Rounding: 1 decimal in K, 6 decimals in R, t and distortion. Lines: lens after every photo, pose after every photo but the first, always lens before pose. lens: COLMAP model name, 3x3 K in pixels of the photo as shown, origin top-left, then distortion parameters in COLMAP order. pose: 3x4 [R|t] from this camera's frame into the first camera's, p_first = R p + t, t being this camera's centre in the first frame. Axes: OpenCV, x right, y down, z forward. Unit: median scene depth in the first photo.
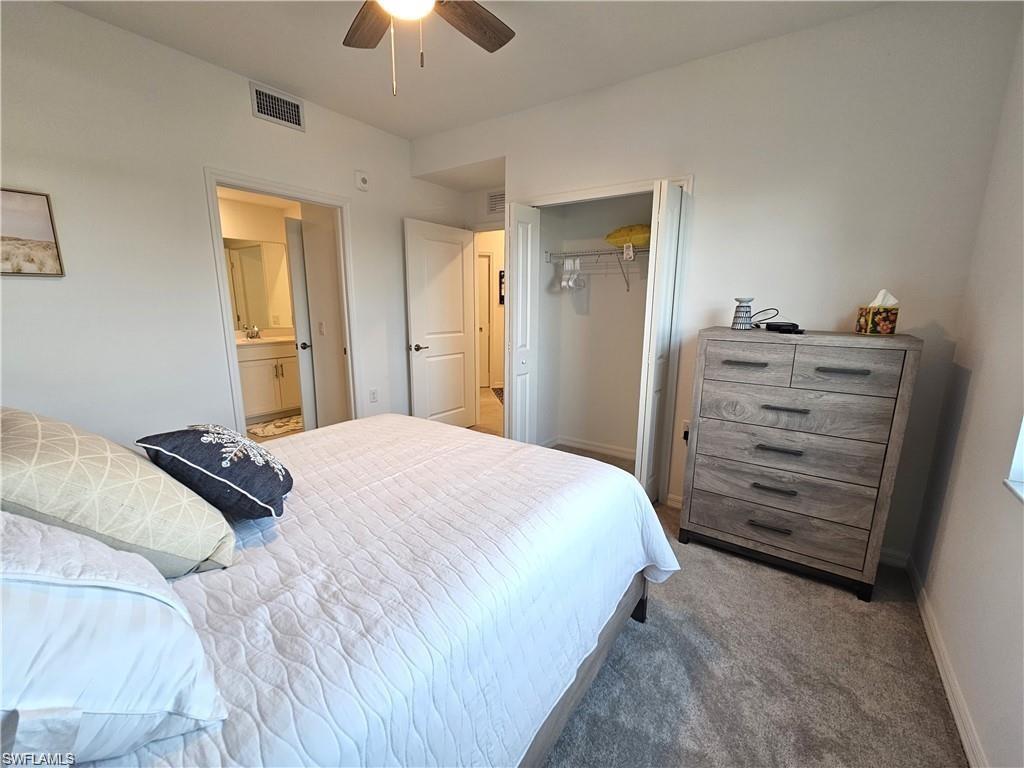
lens RADIAL K [[417.9, 0, 512.0], [0, 417.9, 384.0], [0, 0, 1]] dist [-0.000154, -0.000053]
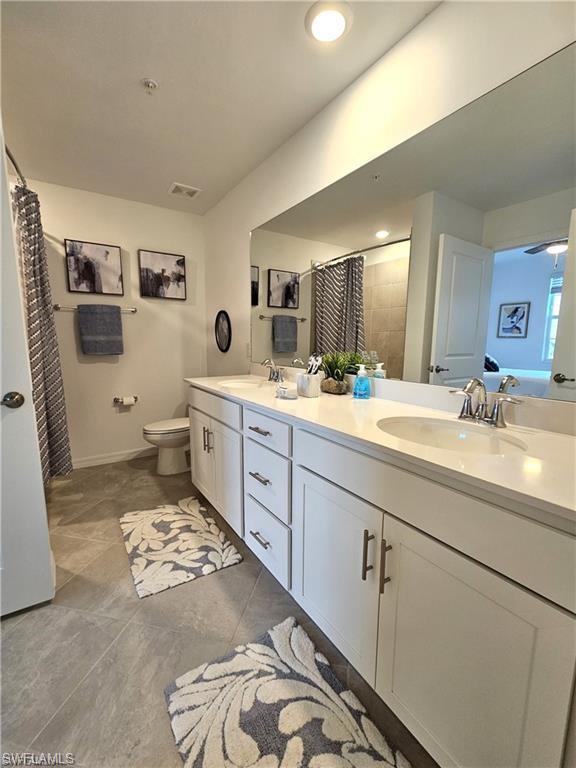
lens RADIAL K [[324.9, 0, 288.0], [0, 324.9, 384.0], [0, 0, 1]] dist [0.000454, -0.000006]
pose [[-0.386501, 0.126404, -0.913586, -0.385969], [-0.195373, 0.956862, 0.215046, -0.167295], [0.901358, 0.261605, -0.345132, 1.021937]]
